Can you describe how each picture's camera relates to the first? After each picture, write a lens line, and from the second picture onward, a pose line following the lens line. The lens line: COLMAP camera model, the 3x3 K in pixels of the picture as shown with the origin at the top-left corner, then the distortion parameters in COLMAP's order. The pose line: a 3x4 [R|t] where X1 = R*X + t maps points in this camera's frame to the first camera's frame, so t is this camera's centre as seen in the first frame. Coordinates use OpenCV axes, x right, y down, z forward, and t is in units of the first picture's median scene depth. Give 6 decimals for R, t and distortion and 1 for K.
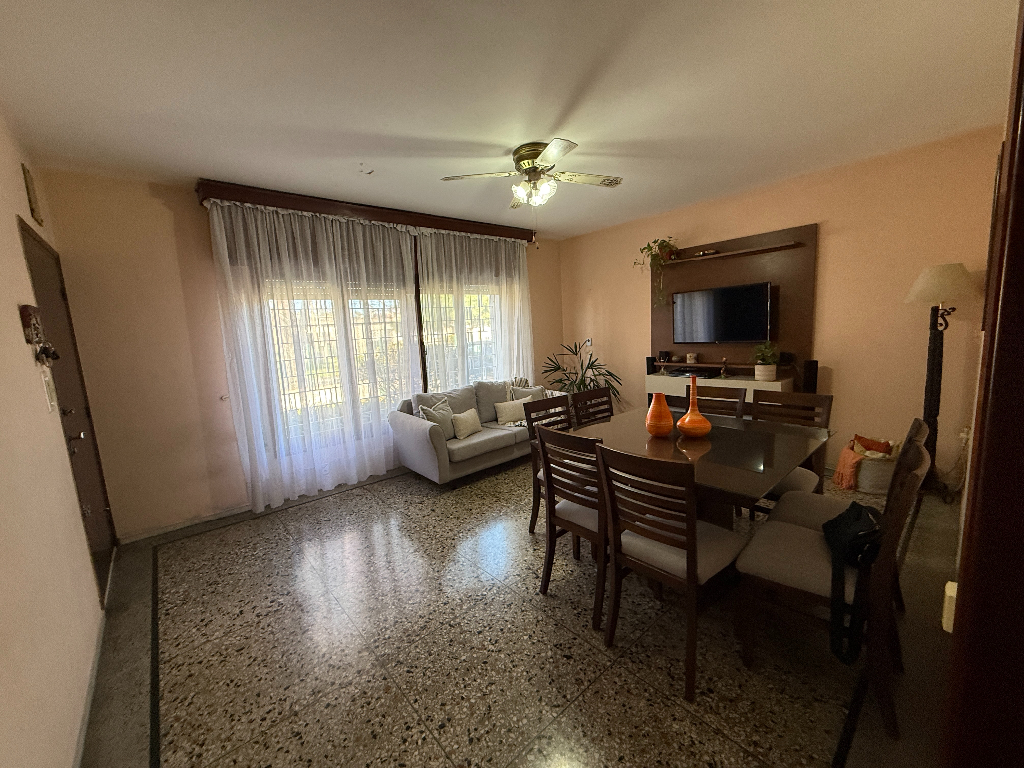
lens RADIAL K [[406.6, 0, 508.6], [0, 406.6, 380.5], [0, 0, 1]] dist [-0.003732, -0.000104]
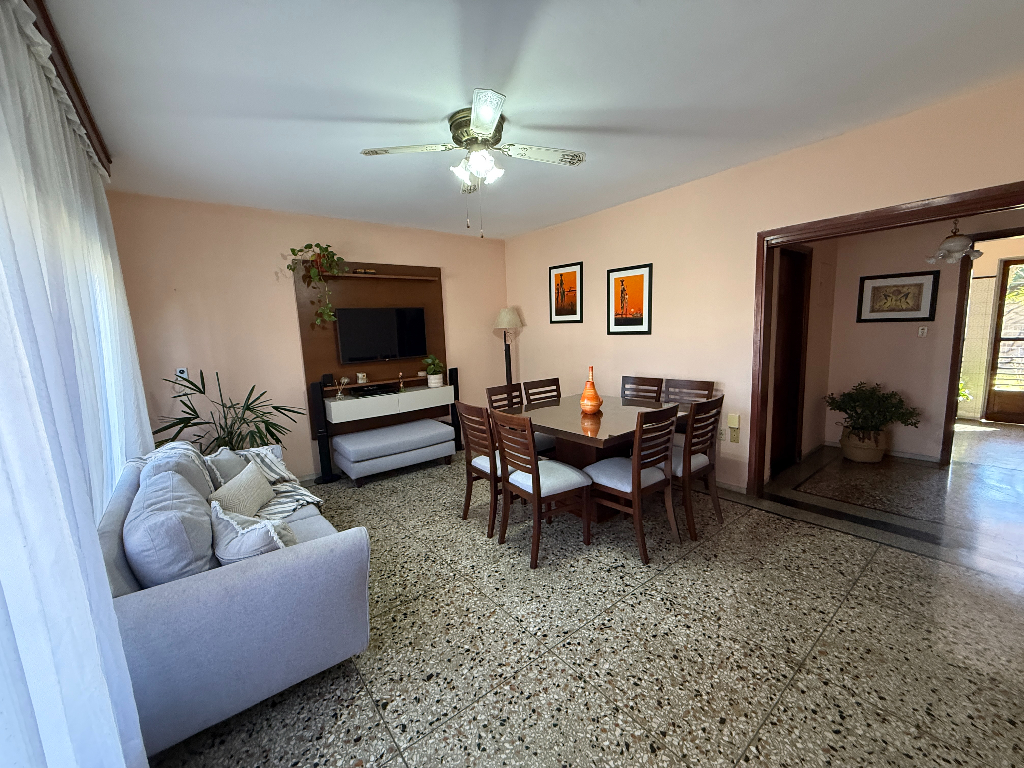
lens RADIAL K [[406.6, 0, 510.3], [0, 406.6, 392.1], [0, 0, 1]] dist [-0.003732, -0.000104]
pose [[0.049612, -0.094069, 0.994329, -1.174294], [0.167700, 0.982205, 0.084555, -0.108164], [-0.984589, 0.162554, 0.064504, 1.447253]]
